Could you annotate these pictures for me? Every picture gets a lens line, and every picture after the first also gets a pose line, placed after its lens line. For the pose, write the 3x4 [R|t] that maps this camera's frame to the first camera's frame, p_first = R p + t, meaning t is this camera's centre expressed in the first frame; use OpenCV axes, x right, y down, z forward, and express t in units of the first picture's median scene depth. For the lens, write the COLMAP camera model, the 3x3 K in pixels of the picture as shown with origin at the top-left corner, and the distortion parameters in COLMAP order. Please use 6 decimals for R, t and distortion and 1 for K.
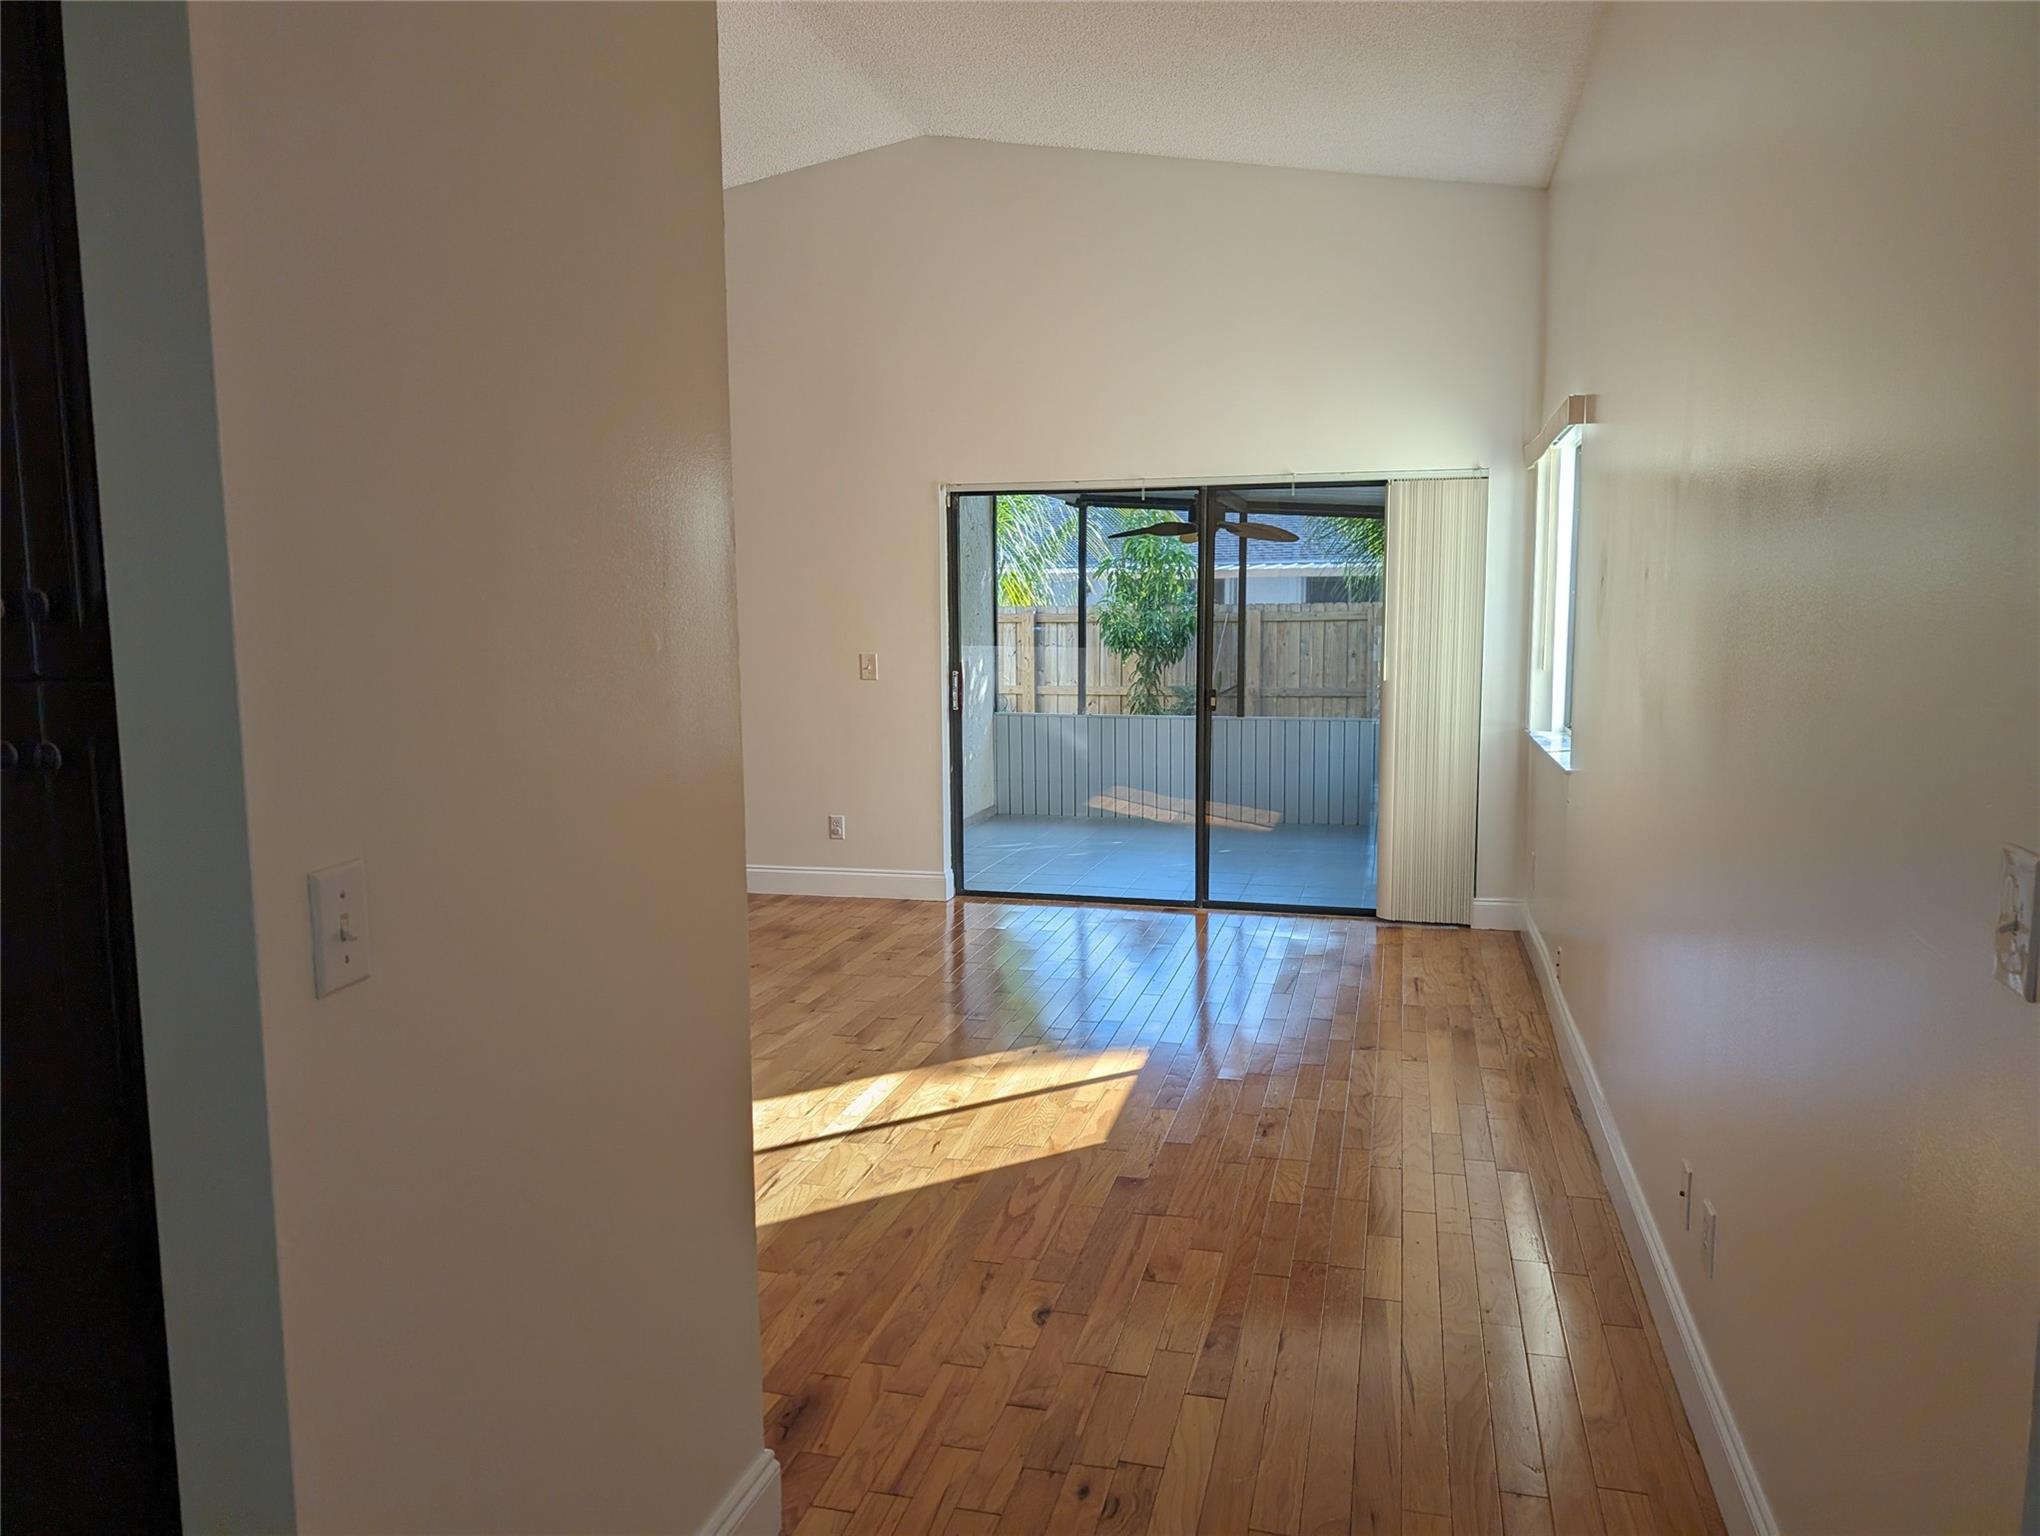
lens RADIAL K [[1462.1, 0, 1009.3], [0, 1462.1, 770.2], [0, 0, 1]] dist [0.020430, -0.015289]
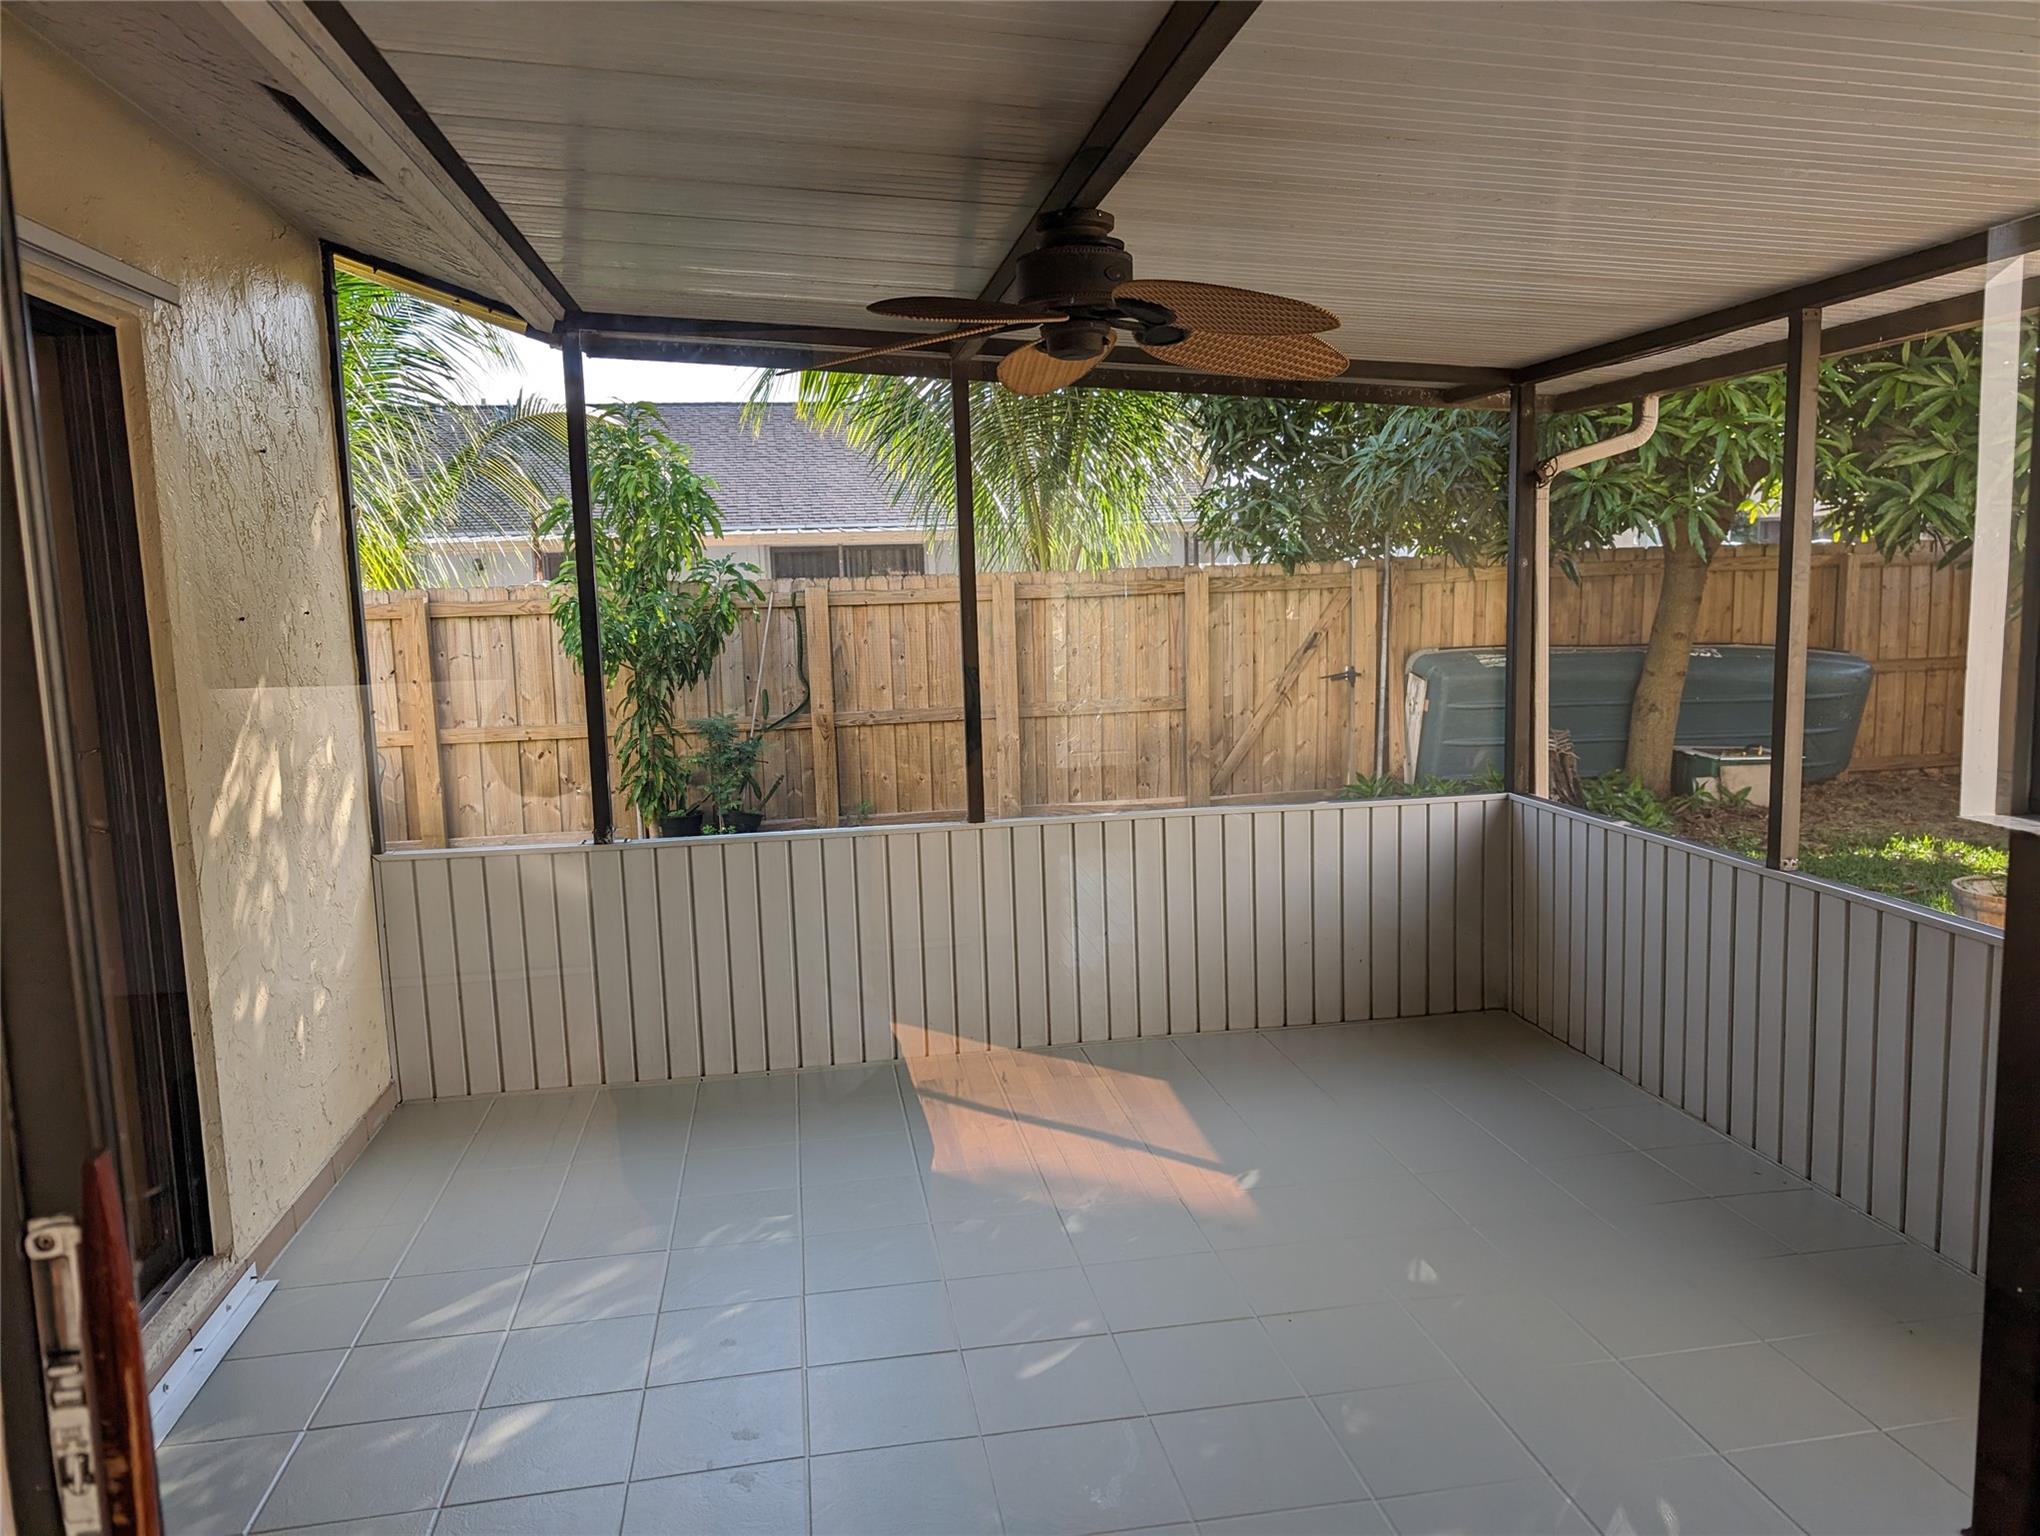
lens RADIAL K [[1462.1, 0, 1013.1], [0, 1462.1, 752.7], [0, 0, 1]] dist [0.020430, -0.015289]
pose [[0.913508, -0.070313, 0.400699, -0.006794], [0.069380, 0.997448, 0.016857, -0.045040], [-0.400862, 0.012402, 0.916055, 0.406816]]
